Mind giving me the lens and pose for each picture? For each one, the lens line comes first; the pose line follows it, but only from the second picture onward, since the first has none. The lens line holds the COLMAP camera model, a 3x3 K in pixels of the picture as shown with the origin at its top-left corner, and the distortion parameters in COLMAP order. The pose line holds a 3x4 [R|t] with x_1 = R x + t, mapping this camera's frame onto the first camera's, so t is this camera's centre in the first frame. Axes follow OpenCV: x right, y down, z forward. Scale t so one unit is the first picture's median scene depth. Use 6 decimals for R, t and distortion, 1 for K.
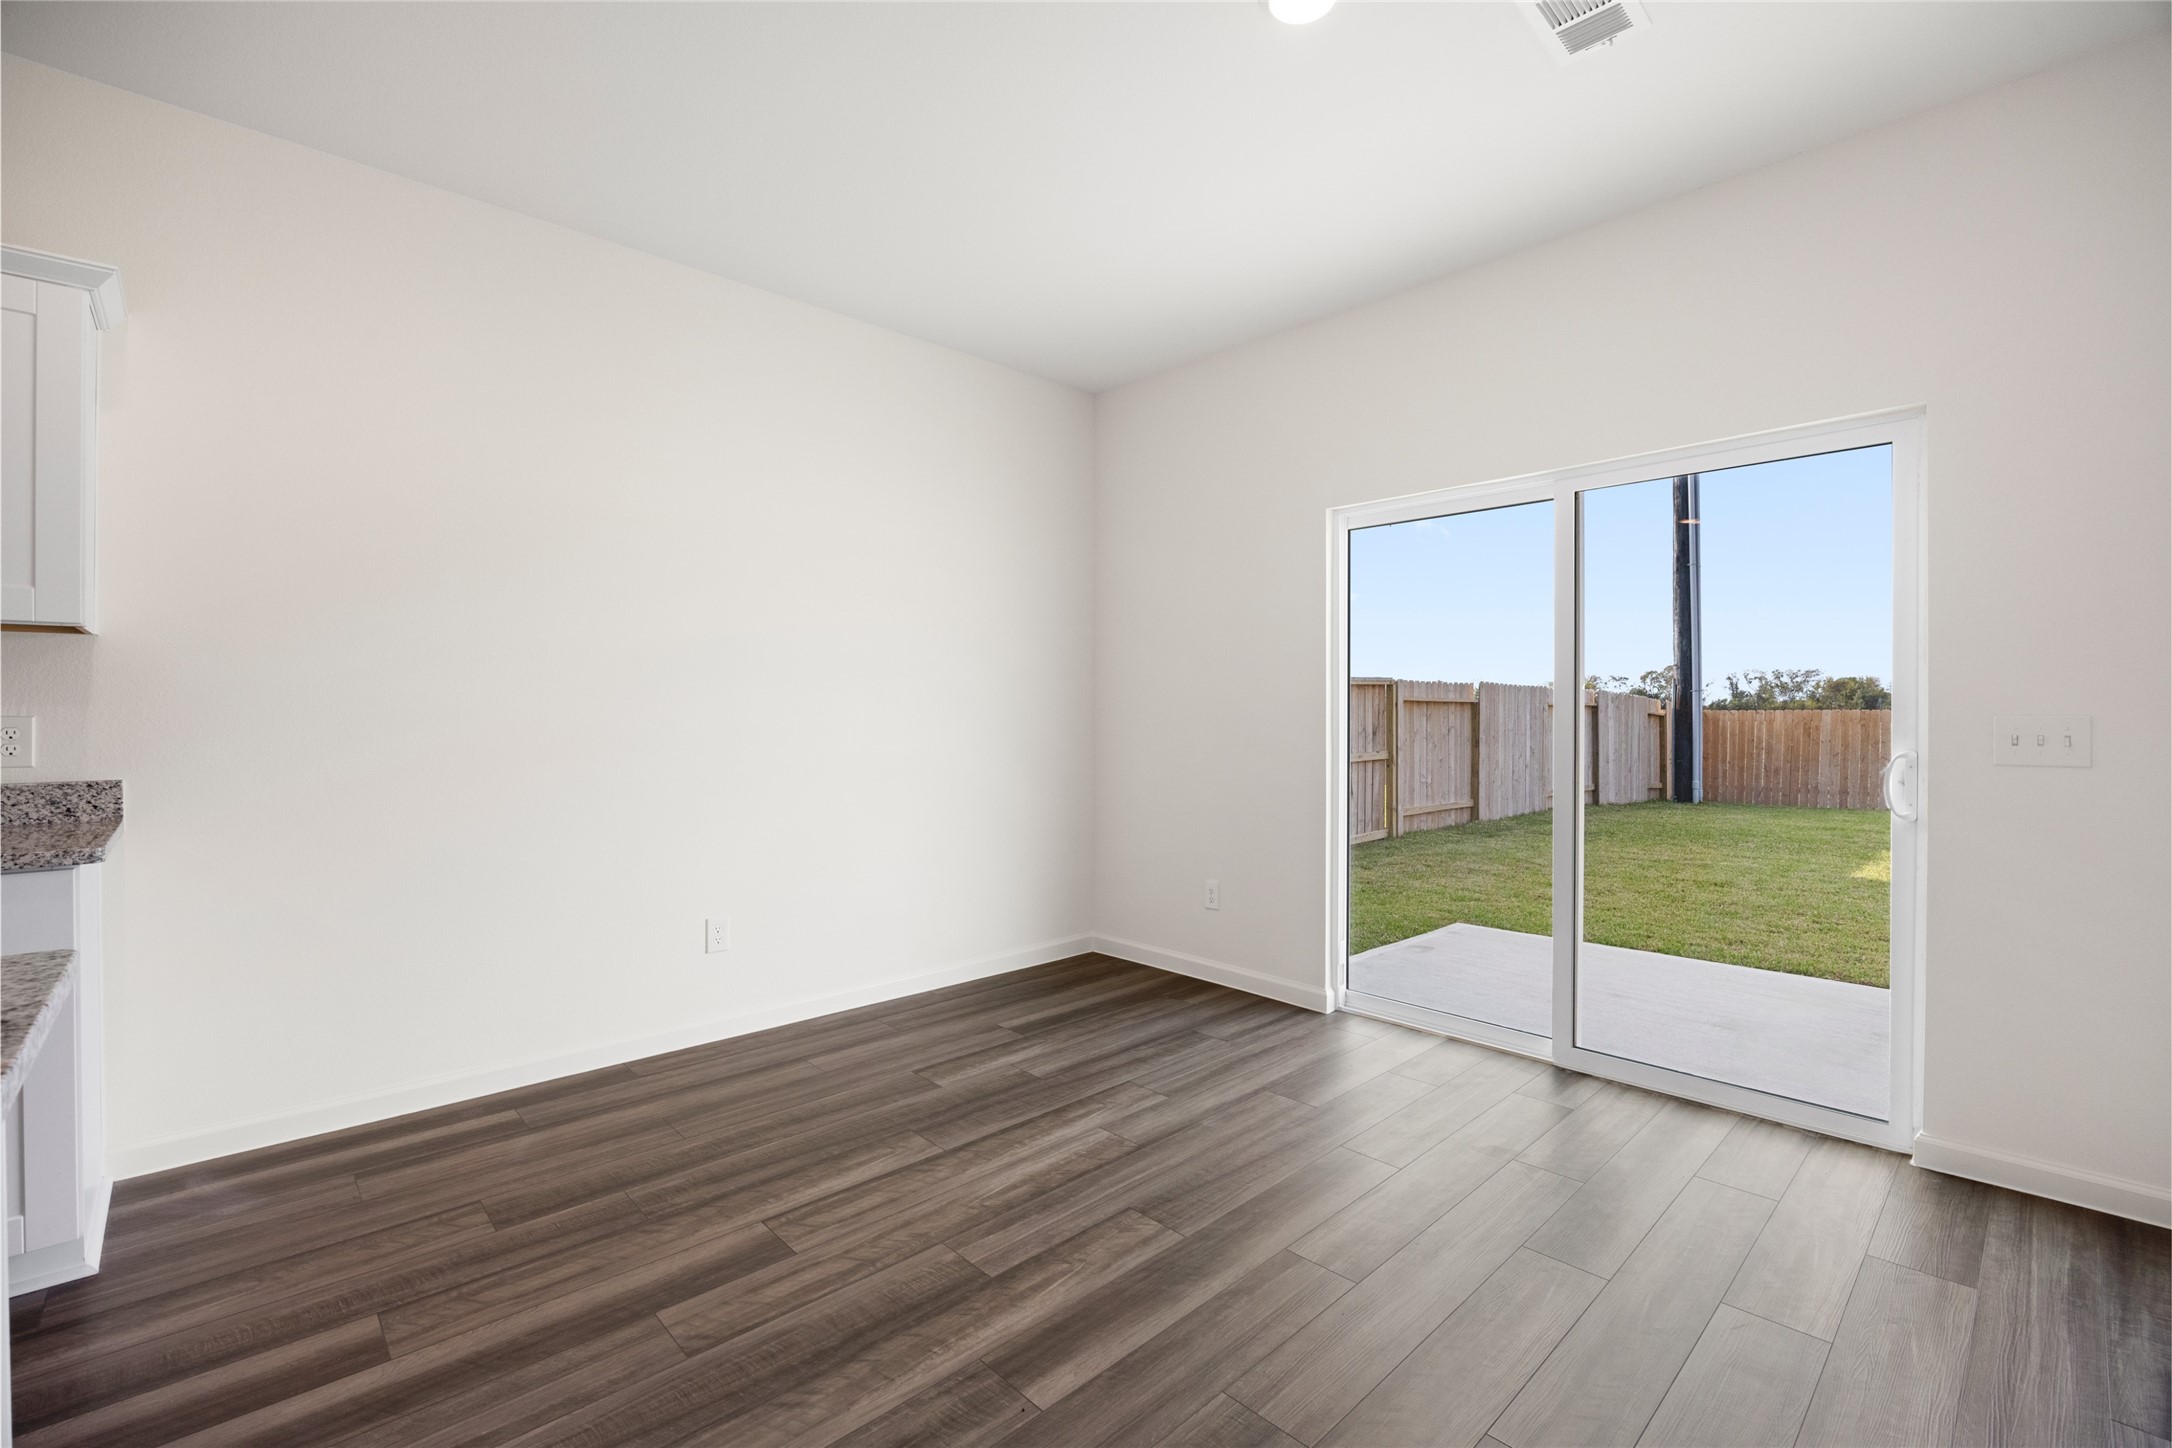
lens RADIAL K [[959.3, 0, 1065.2], [0, 959.3, 704.4], [0, 0, 1]] dist [-0.013279, -0.000212]
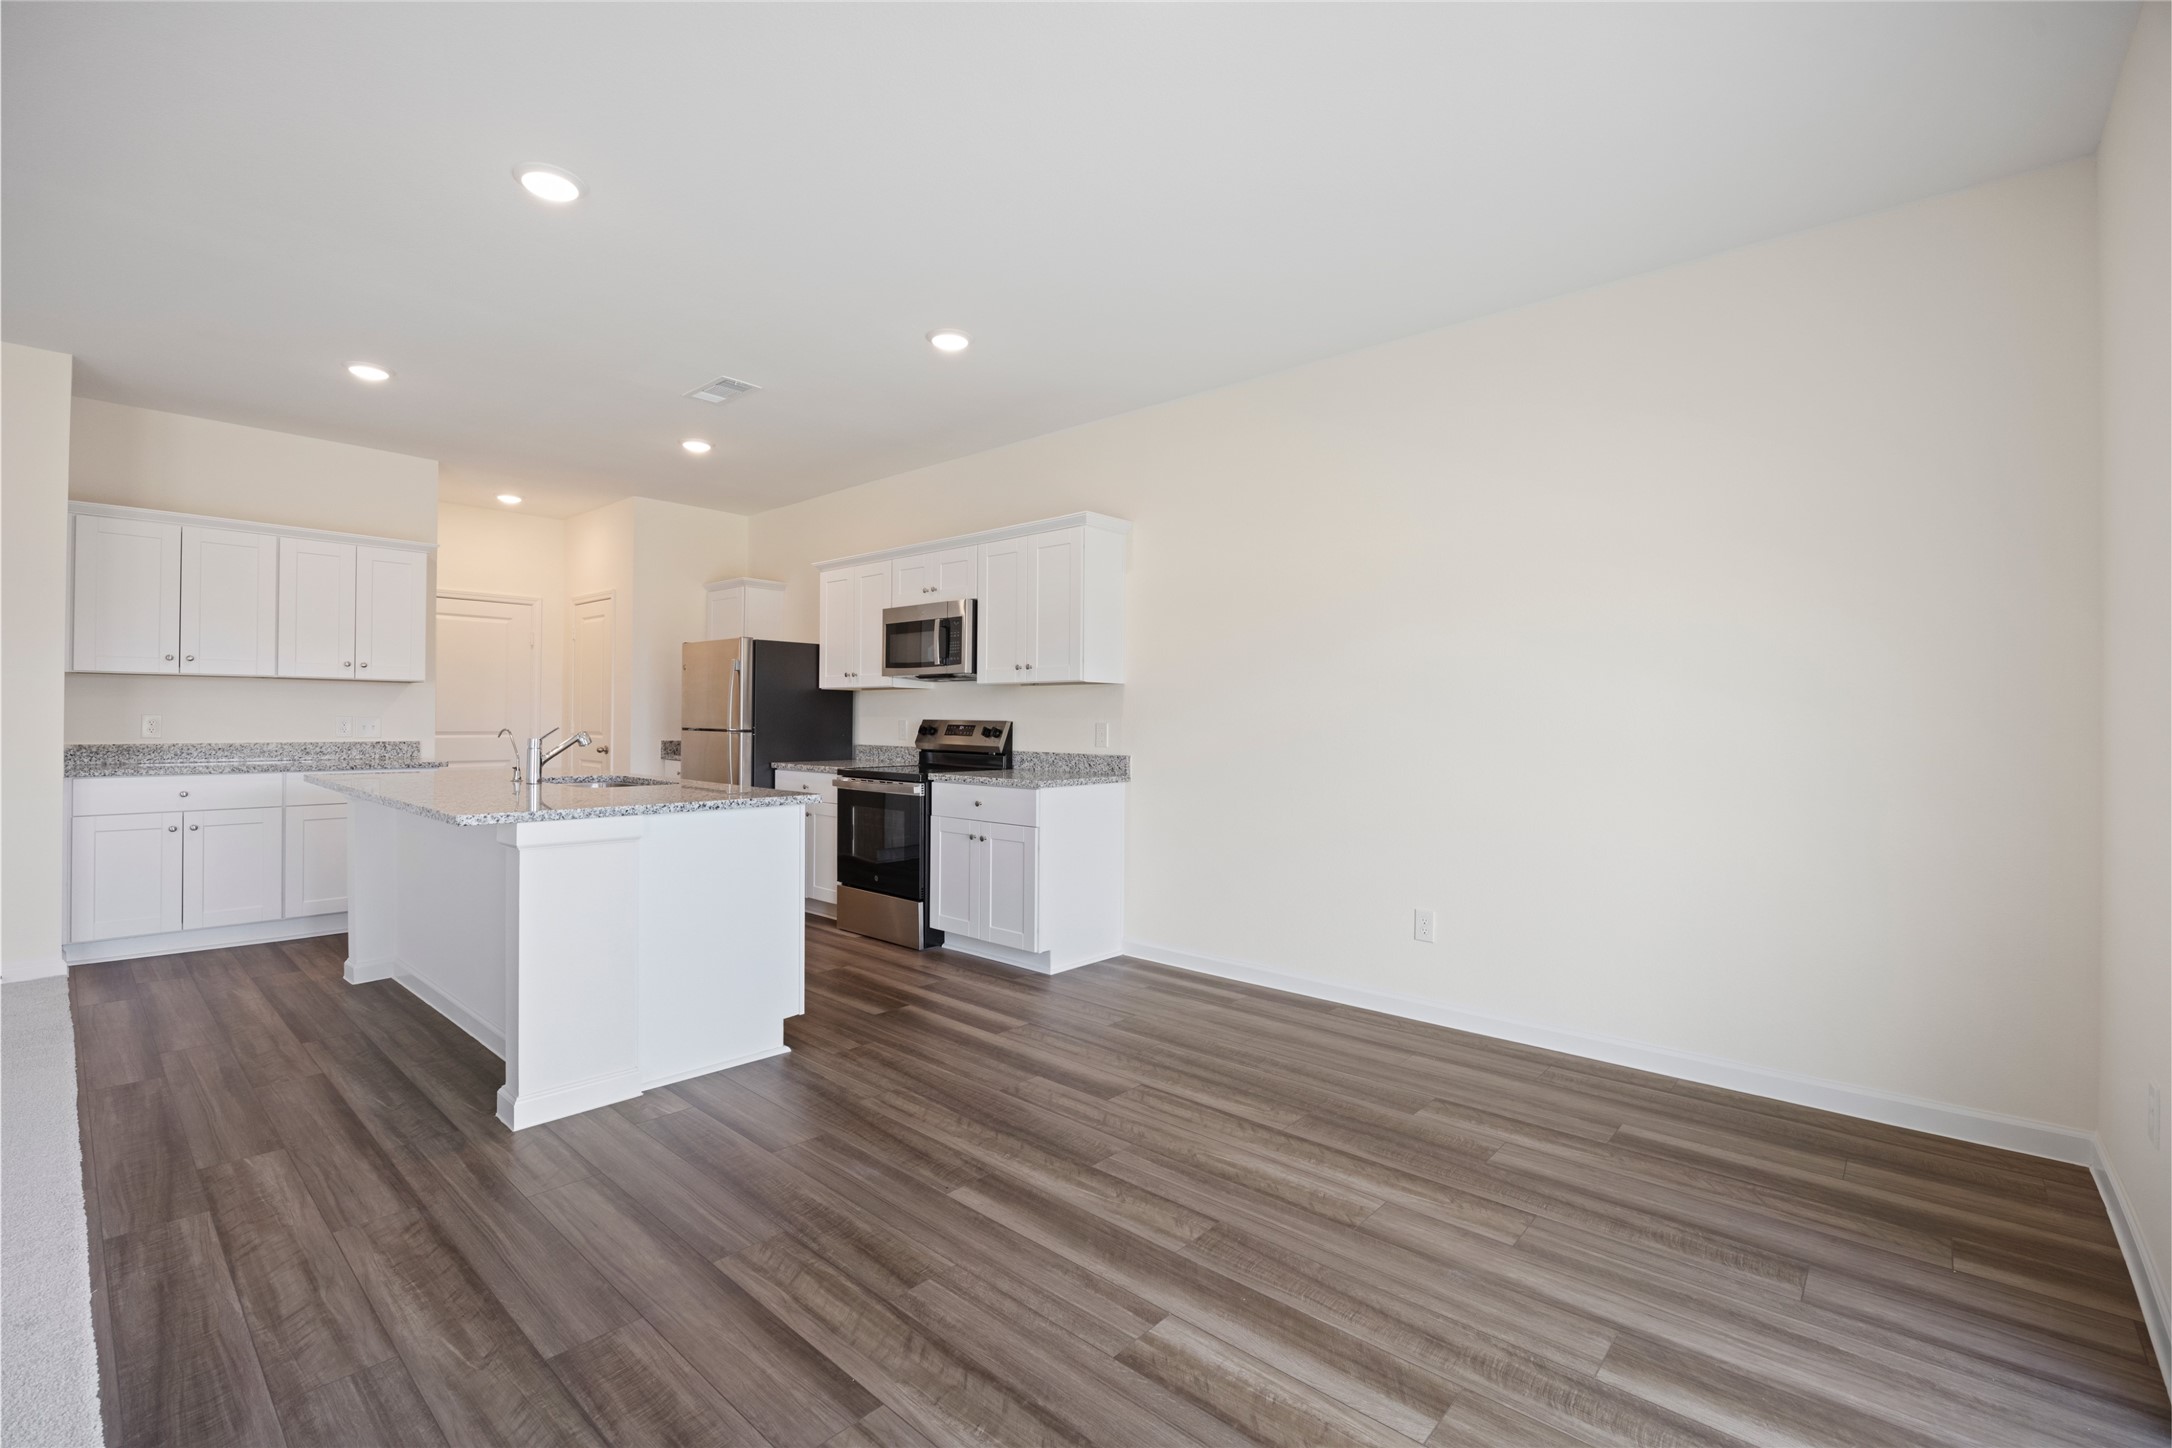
lens RADIAL K [[959.3, 0, 1091.8], [0, 959.3, 713.0], [0, 0, 1]] dist [-0.013279, -0.000212]
pose [[0.069566, -0.012293, -0.997502, 1.000498], [-0.000172, 0.999924, -0.012334, 0.014981], [0.997577, 0.001029, 0.069558, 0.767137]]
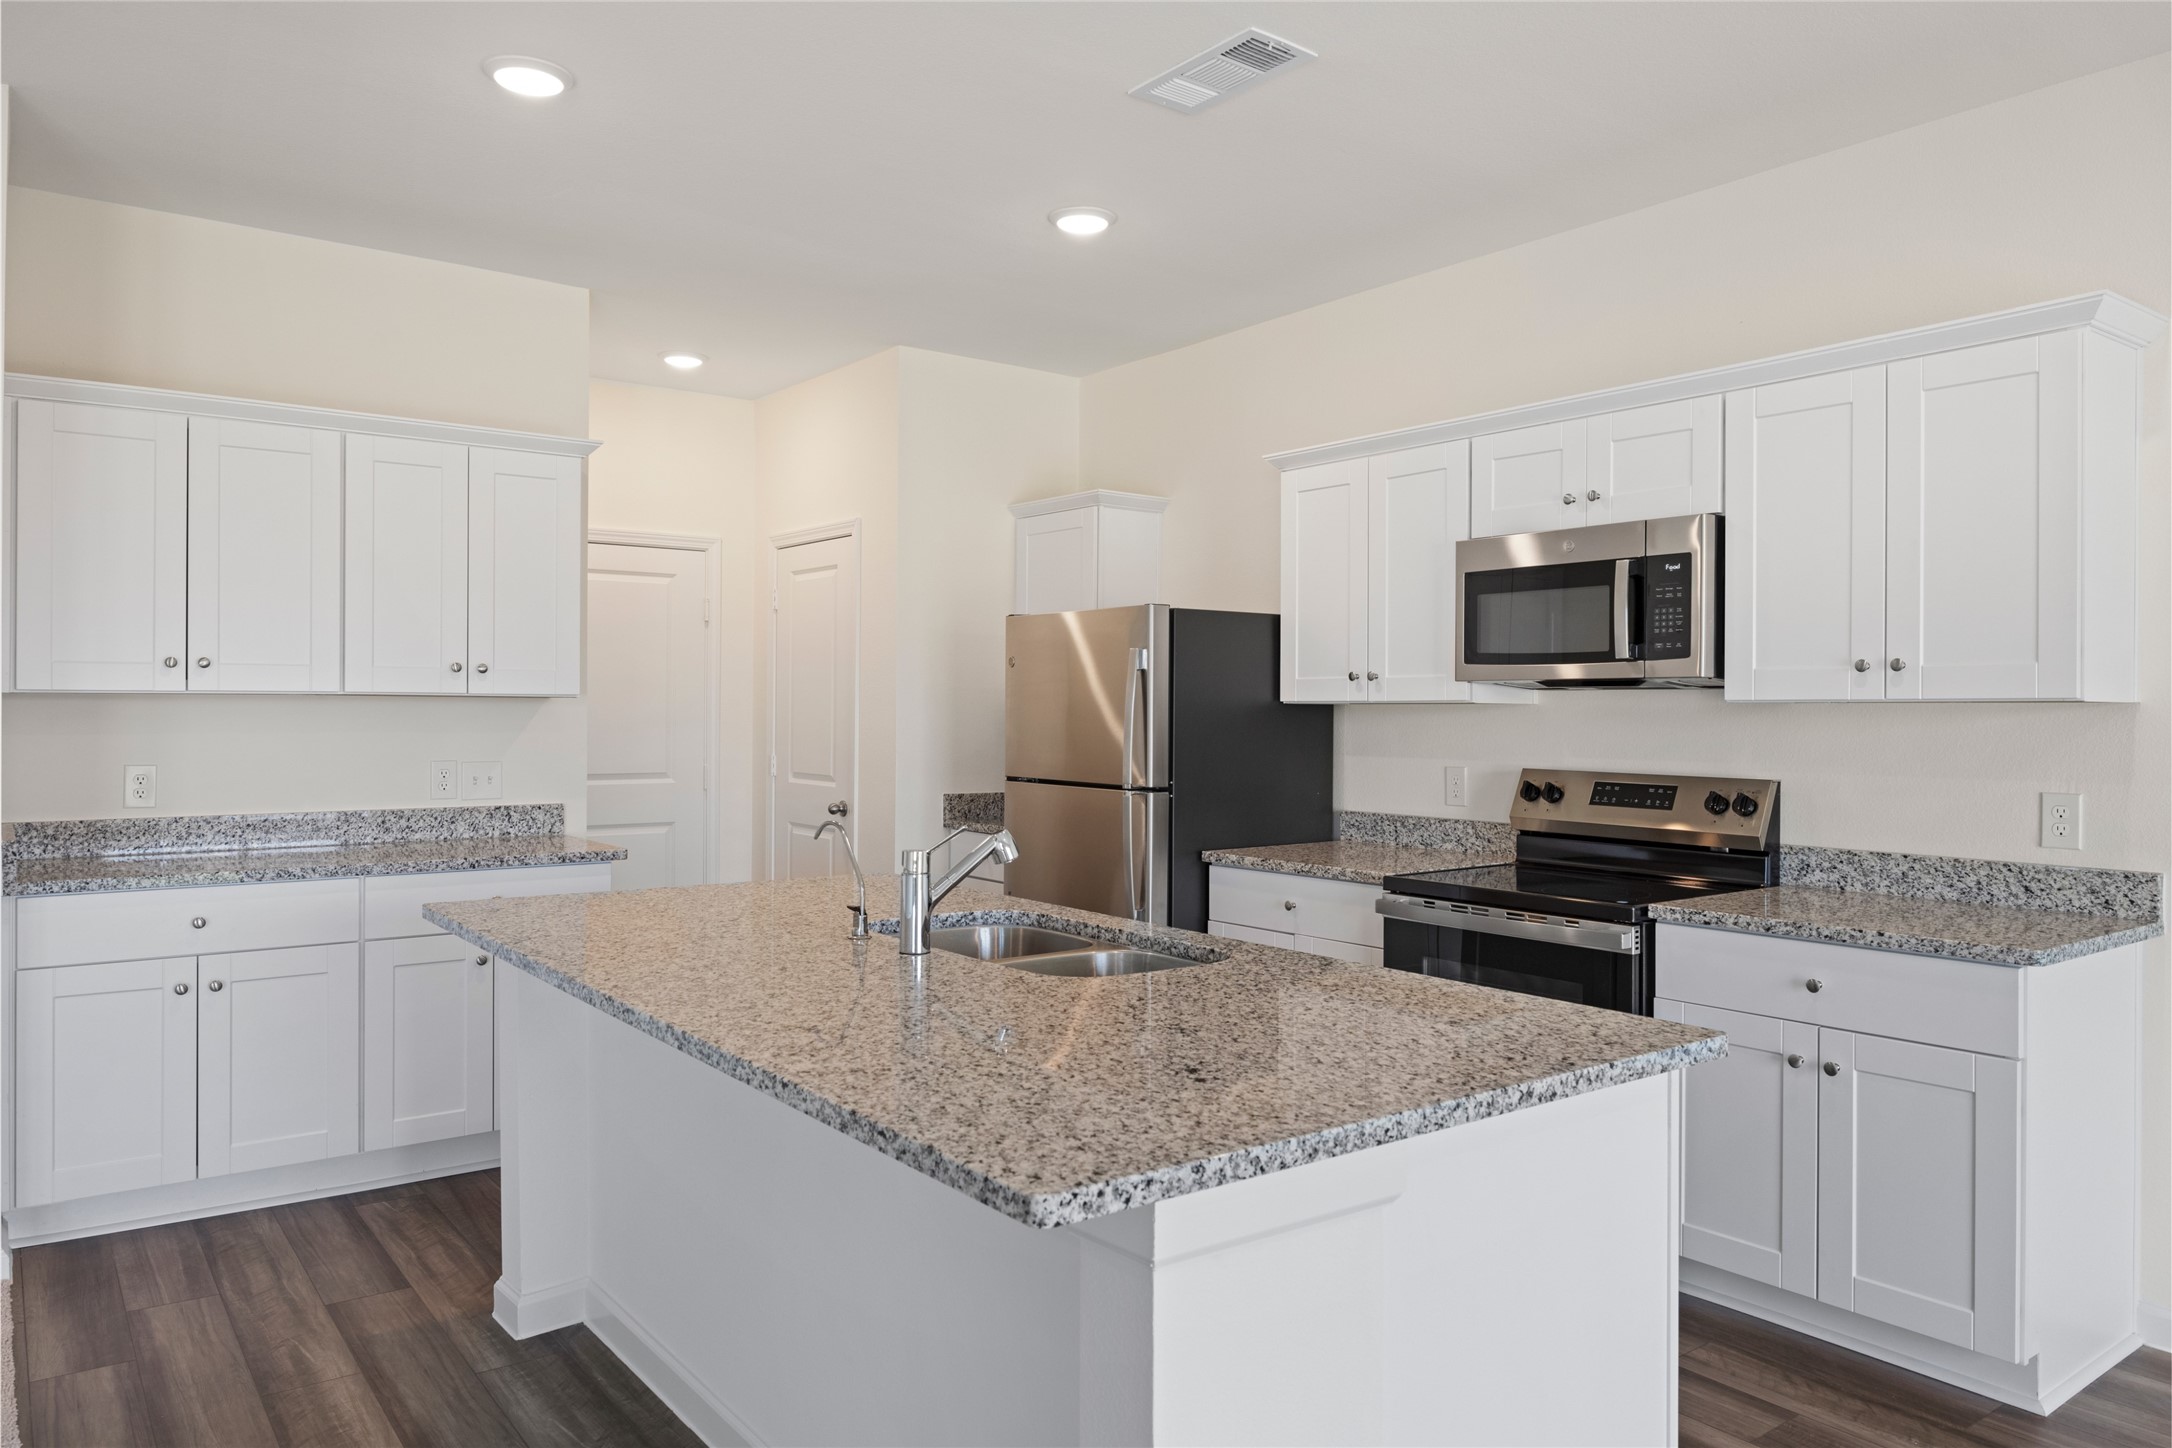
lens RADIAL K [[1403.9, 0, 1044.7], [0, 1403.9, 703.1], [0, 0, 1]] dist [0.000982, -0.007079]
pose [[-0.121426, -0.006844, -0.992577, 0.354350], [0.001994, 0.999973, -0.007139, -0.063985], [0.992598, -0.002846, -0.121409, 0.163117]]
